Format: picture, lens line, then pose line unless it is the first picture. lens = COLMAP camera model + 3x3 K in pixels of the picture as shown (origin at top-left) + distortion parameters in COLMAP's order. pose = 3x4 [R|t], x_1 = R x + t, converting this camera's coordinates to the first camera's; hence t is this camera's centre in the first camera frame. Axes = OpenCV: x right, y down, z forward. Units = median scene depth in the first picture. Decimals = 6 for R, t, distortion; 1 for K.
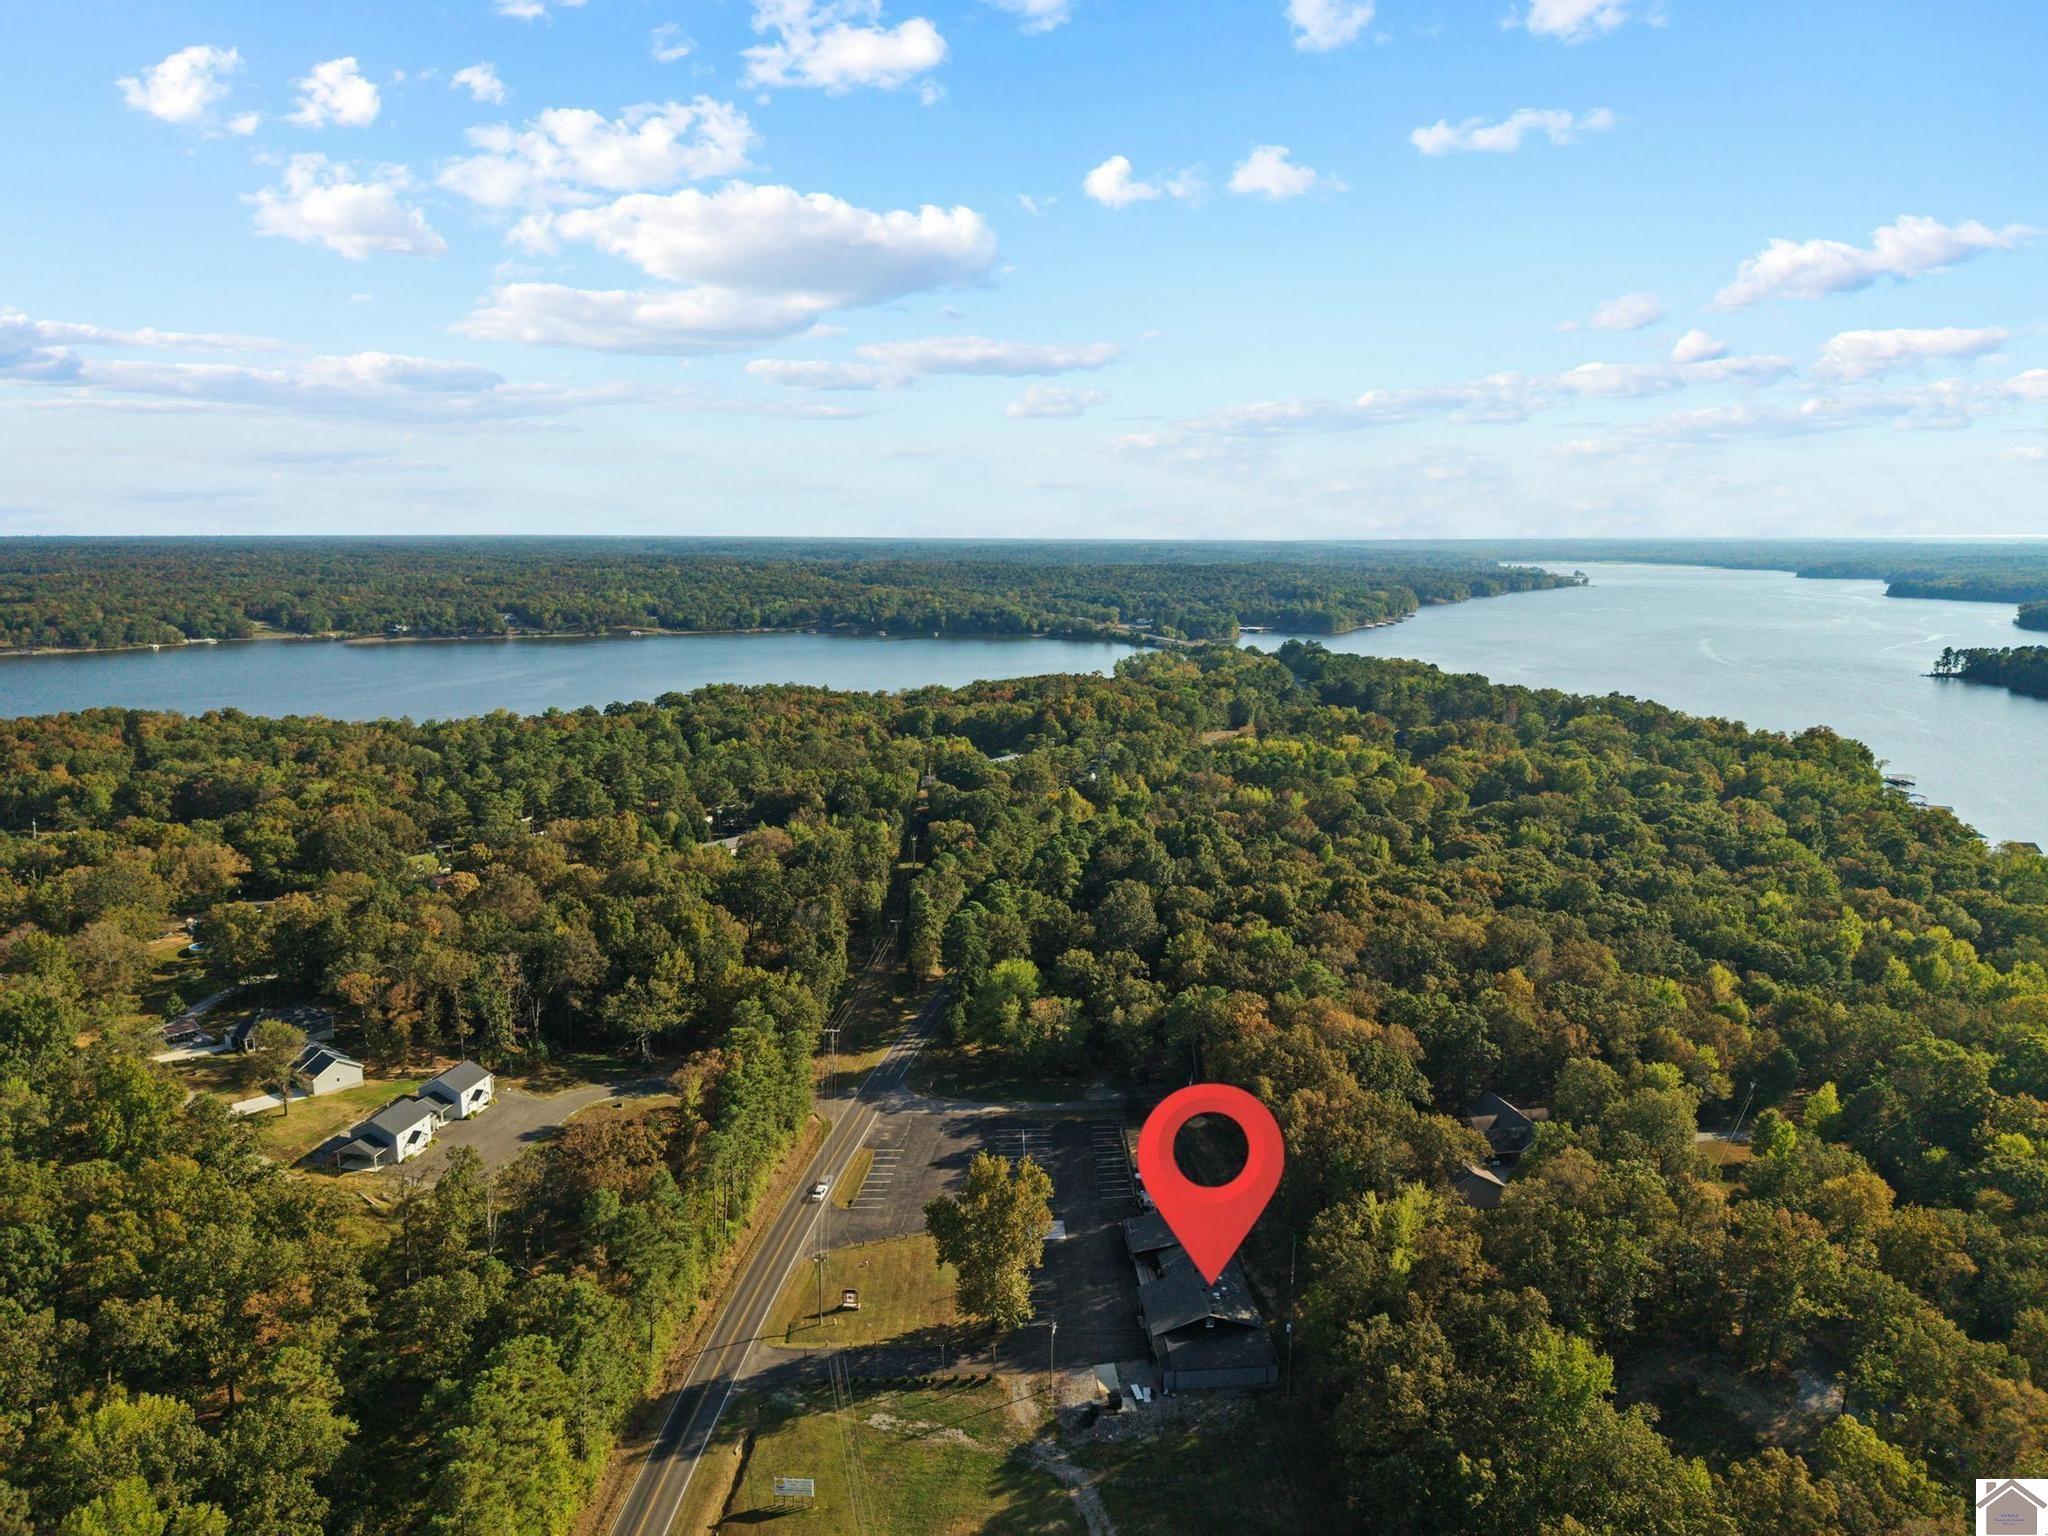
lens RADIAL K [[1397.7, 0, 976.7], [0, 1397.7, 776.9], [0, 0, 1]] dist [0.006395, -0.001559]
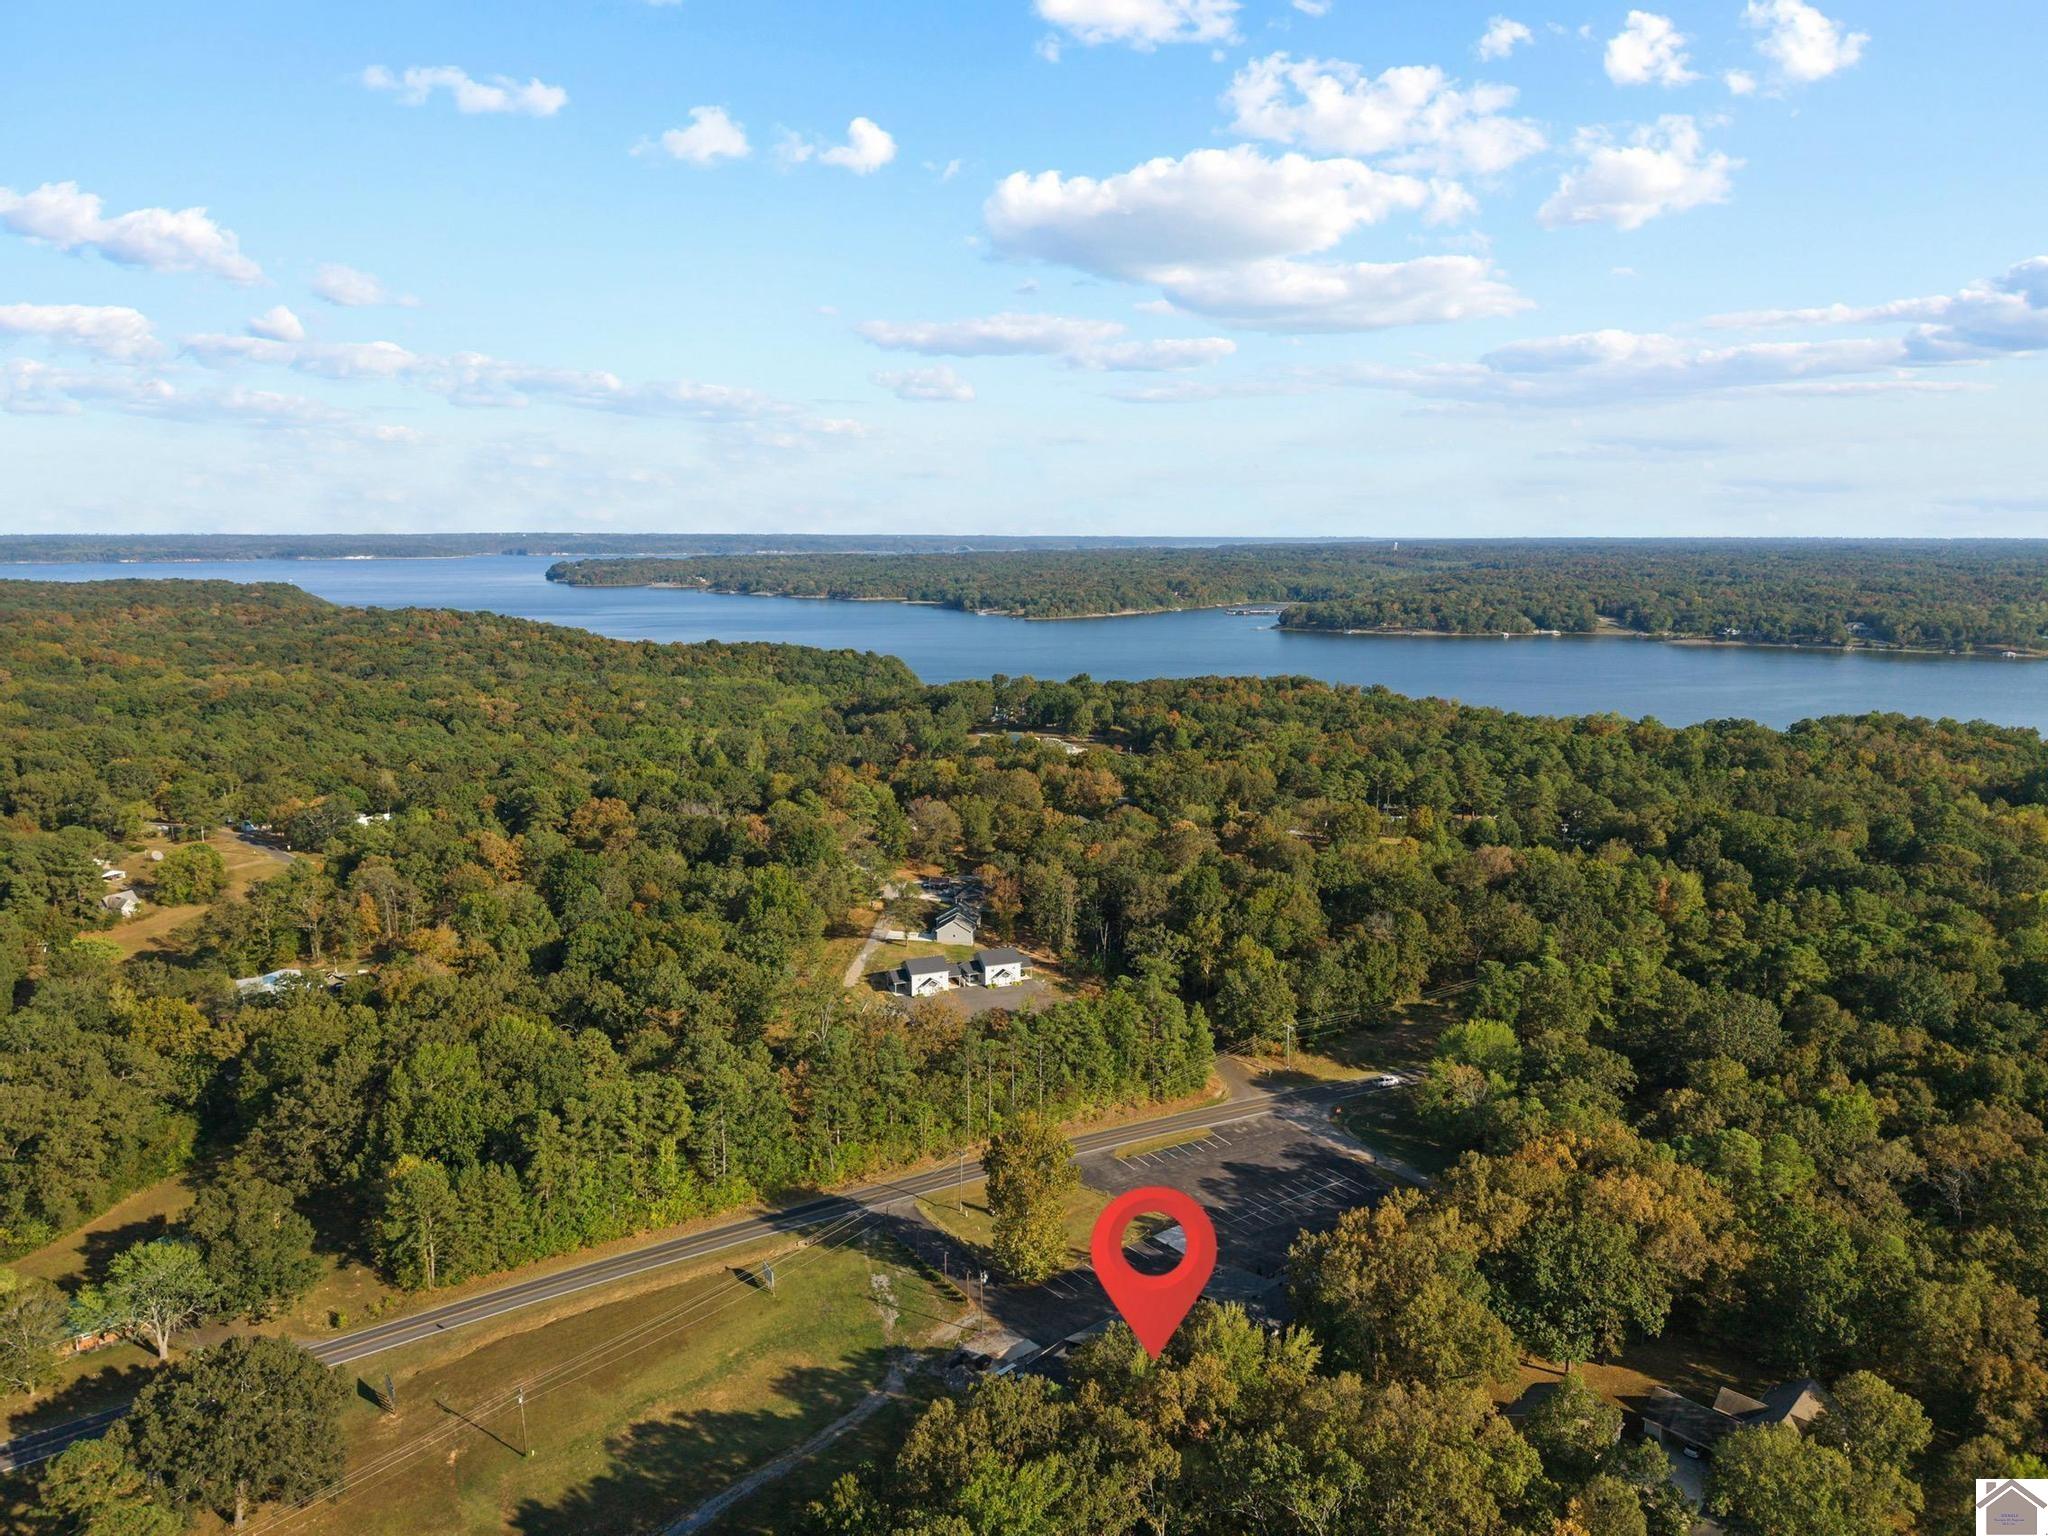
lens RADIAL K [[1397.7, 0, 976.7], [0, 1397.7, 776.9], [0, 0, 1]] dist [0.006395, -0.001559]
pose [[0.527286, 0.146648, -0.836937, 0.574514], [-0.148985, 0.985691, 0.078849, -0.032944], [0.836524, 0.083115, 0.541589, 0.268864]]
